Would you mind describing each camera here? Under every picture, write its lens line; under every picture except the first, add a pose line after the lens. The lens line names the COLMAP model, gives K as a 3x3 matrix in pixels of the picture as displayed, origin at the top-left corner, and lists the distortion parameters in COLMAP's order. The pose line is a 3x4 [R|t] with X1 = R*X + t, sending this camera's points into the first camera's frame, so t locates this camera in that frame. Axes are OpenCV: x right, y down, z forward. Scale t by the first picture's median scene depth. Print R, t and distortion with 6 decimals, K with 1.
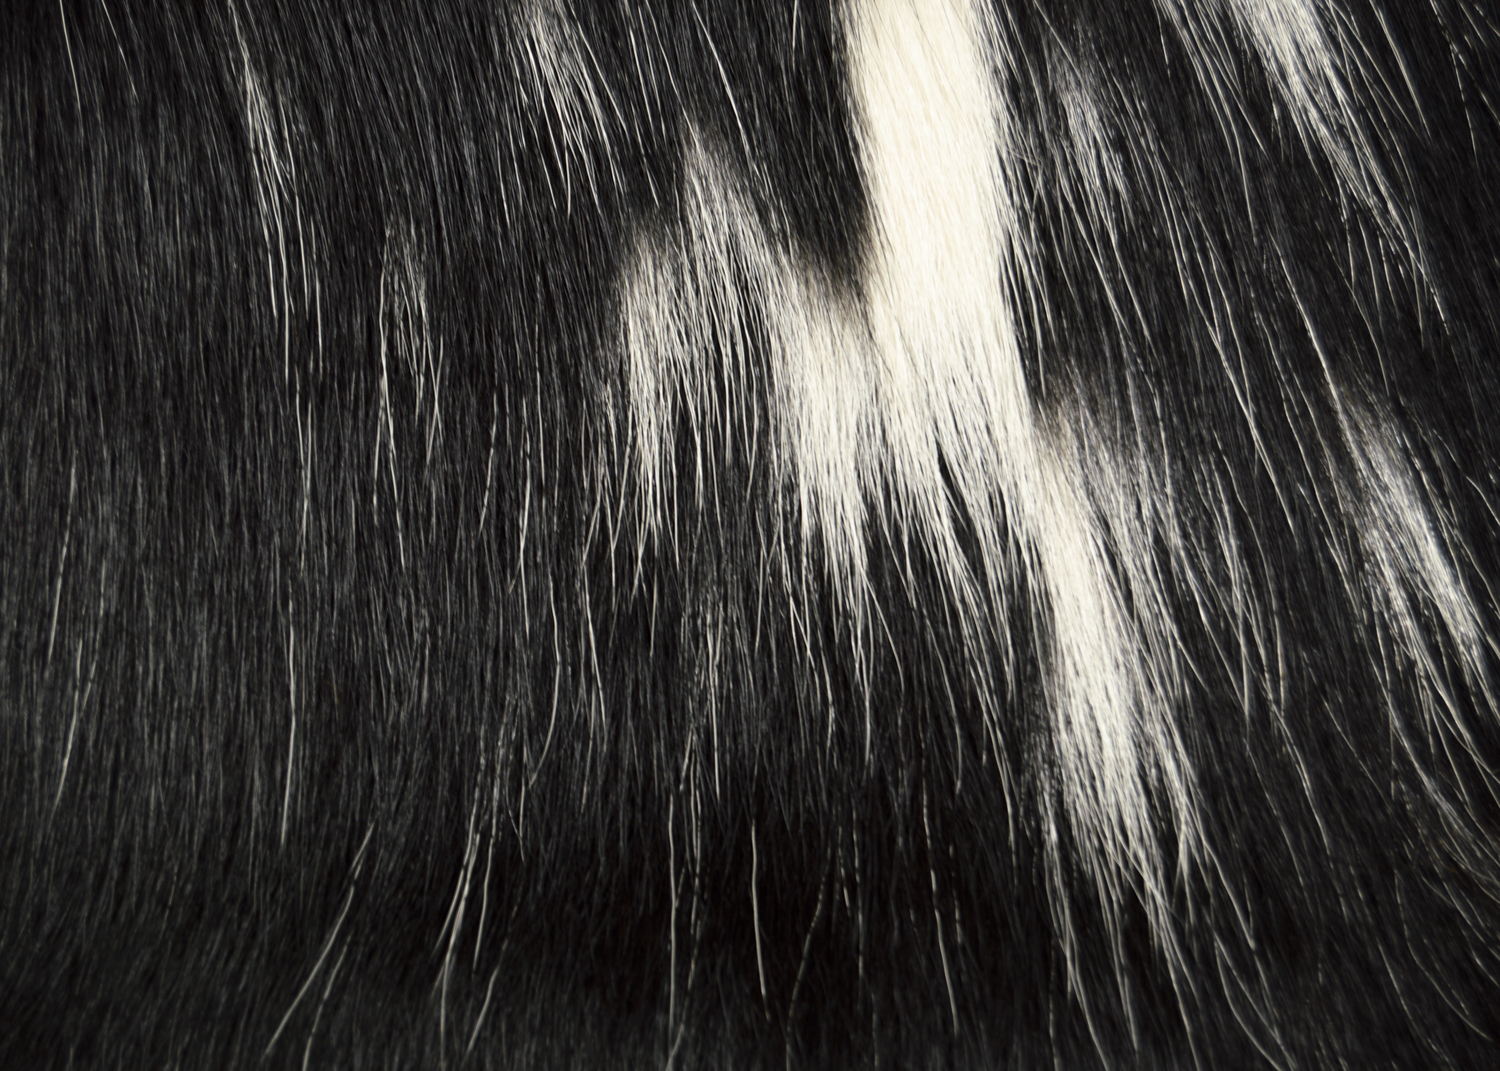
lens RADIAL K [[4040.3, 0, 750.0], [0, 4040.3, 535.5], [0, 0, 1]] dist [-0.049385, -0.022574]
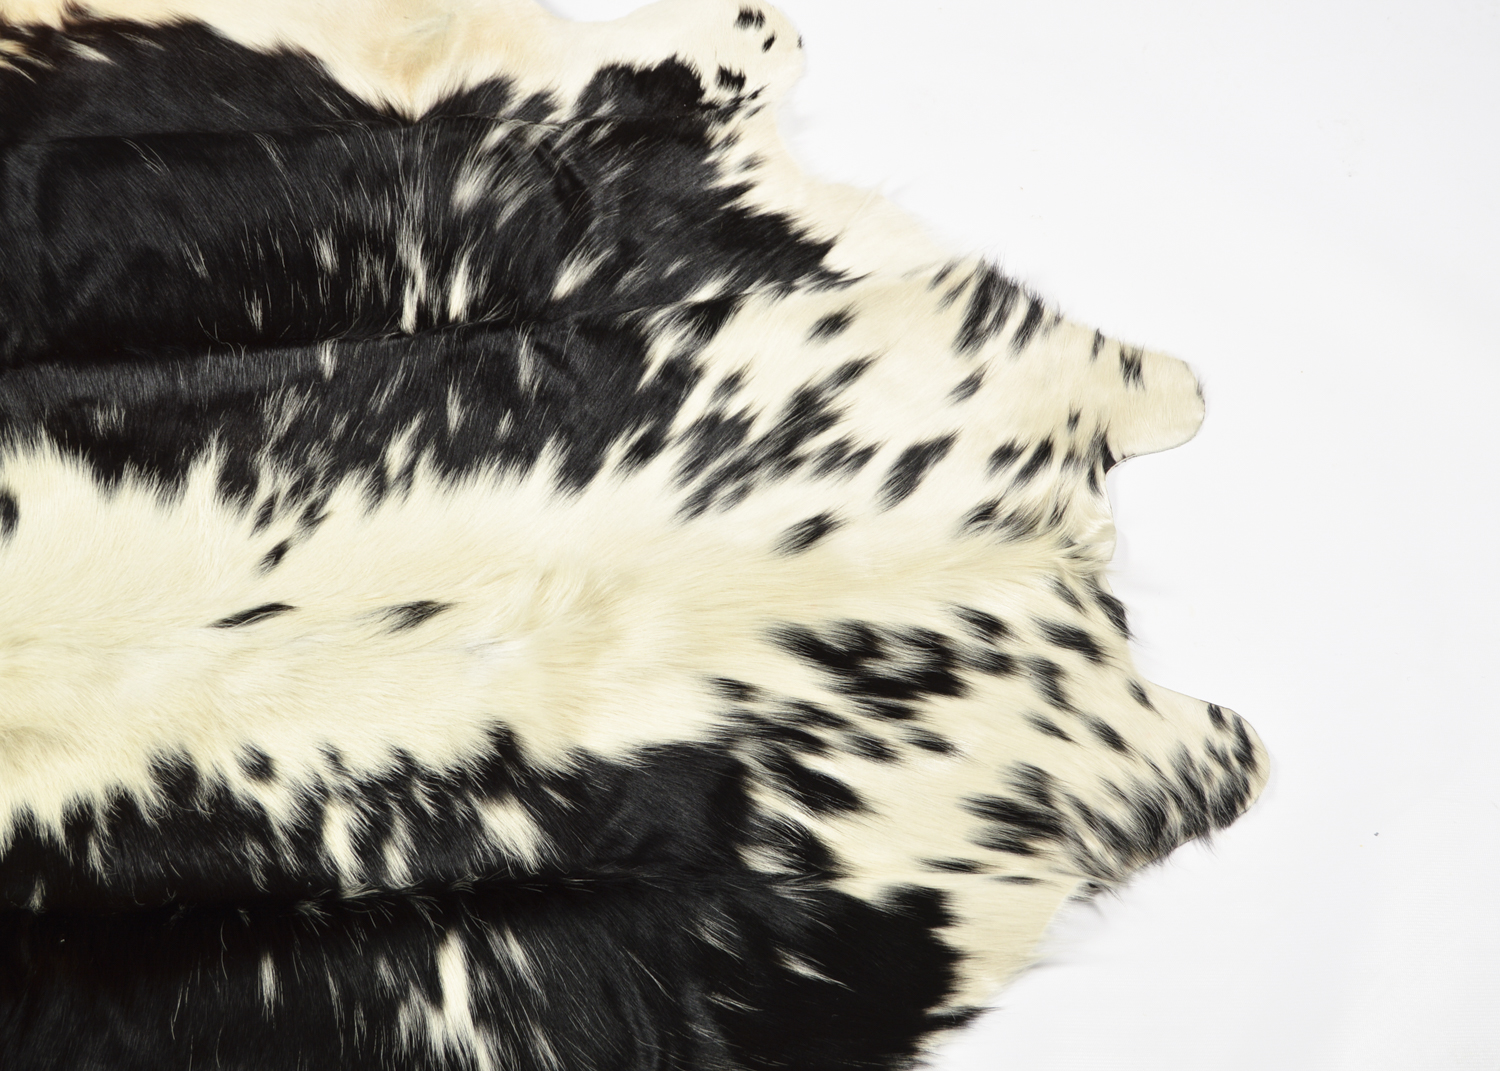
lens RADIAL K [[3660.5, 0, 778.1], [0, 3660.5, 534.9], [0, 0, 1]] dist [0.008789, -0.281274]
pose [[0.996994, -0.054492, 0.055070, 0.245155], [0.071048, 0.926533, -0.369443, 1.220514], [-0.030892, 0.372245, 0.927620, -3.896364]]
